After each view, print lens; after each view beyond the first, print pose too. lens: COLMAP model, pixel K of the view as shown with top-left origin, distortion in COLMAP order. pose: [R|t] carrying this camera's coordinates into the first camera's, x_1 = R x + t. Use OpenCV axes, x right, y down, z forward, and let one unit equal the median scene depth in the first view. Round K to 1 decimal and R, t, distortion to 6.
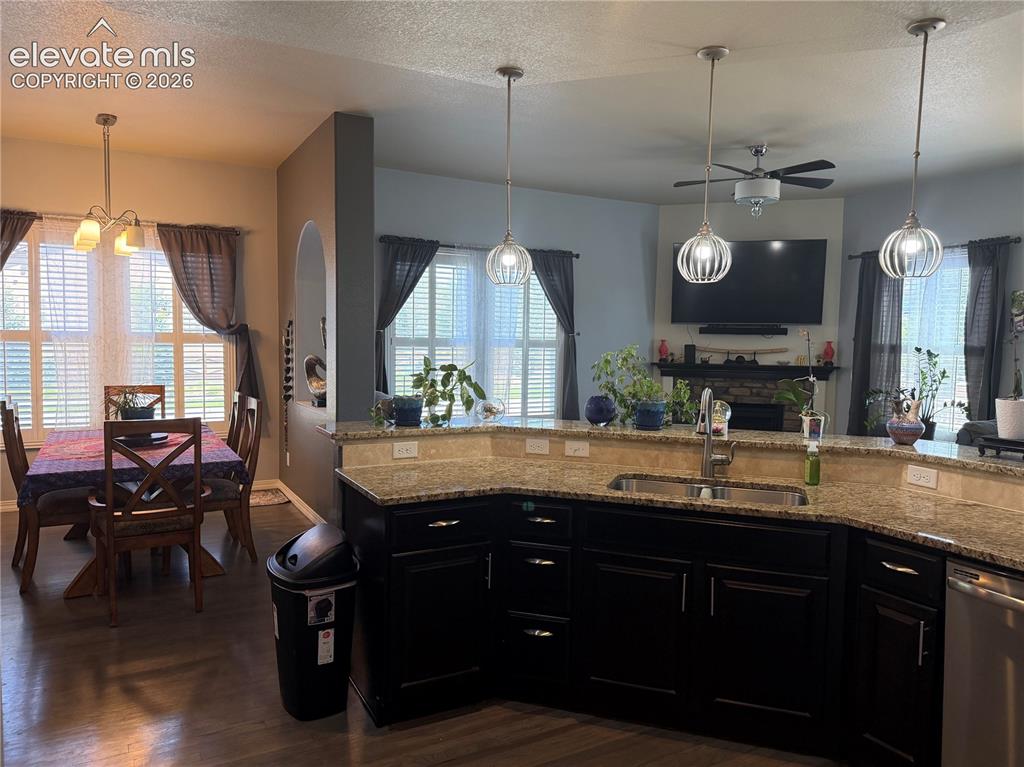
lens RADIAL K [[714.7, 0, 508.5], [0, 714.7, 378.9], [0, 0, 1]] dist [0.023055, -0.032691]
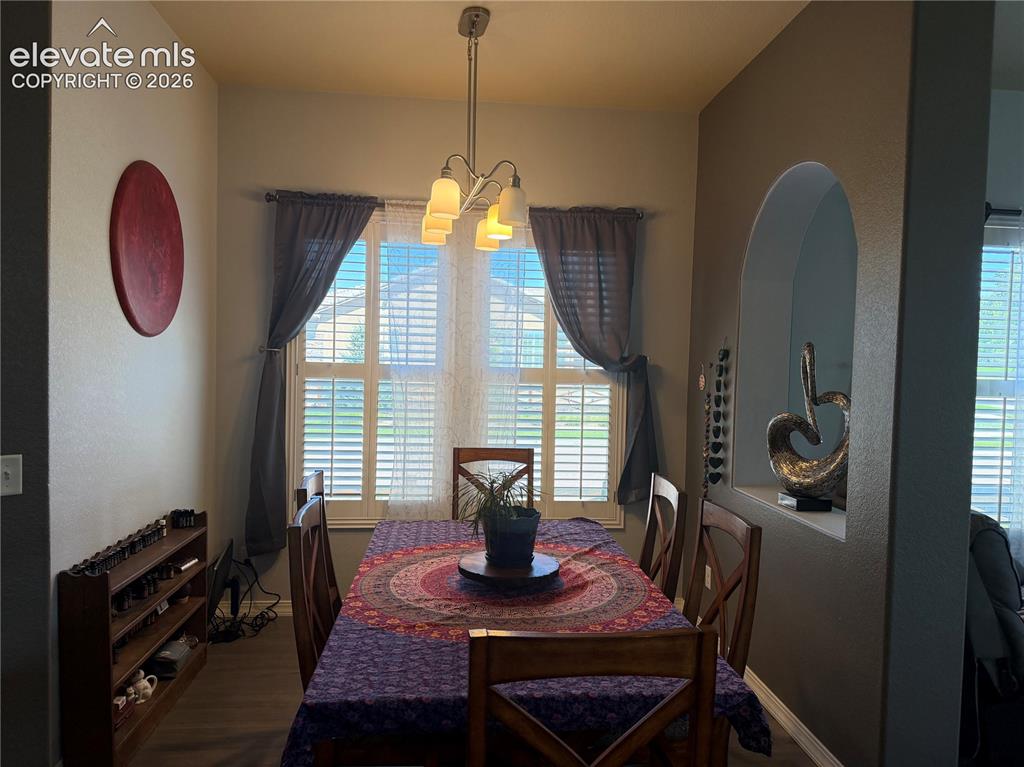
lens RADIAL K [[714.7, 0, 515.6], [0, 714.7, 386.7], [0, 0, 1]] dist [0.023055, -0.032691]
pose [[0.915510, 0.022190, -0.401684, -0.227105], [-0.034963, 0.999088, -0.024495, -0.030615], [0.400774, 0.036469, 0.915451, 0.383337]]
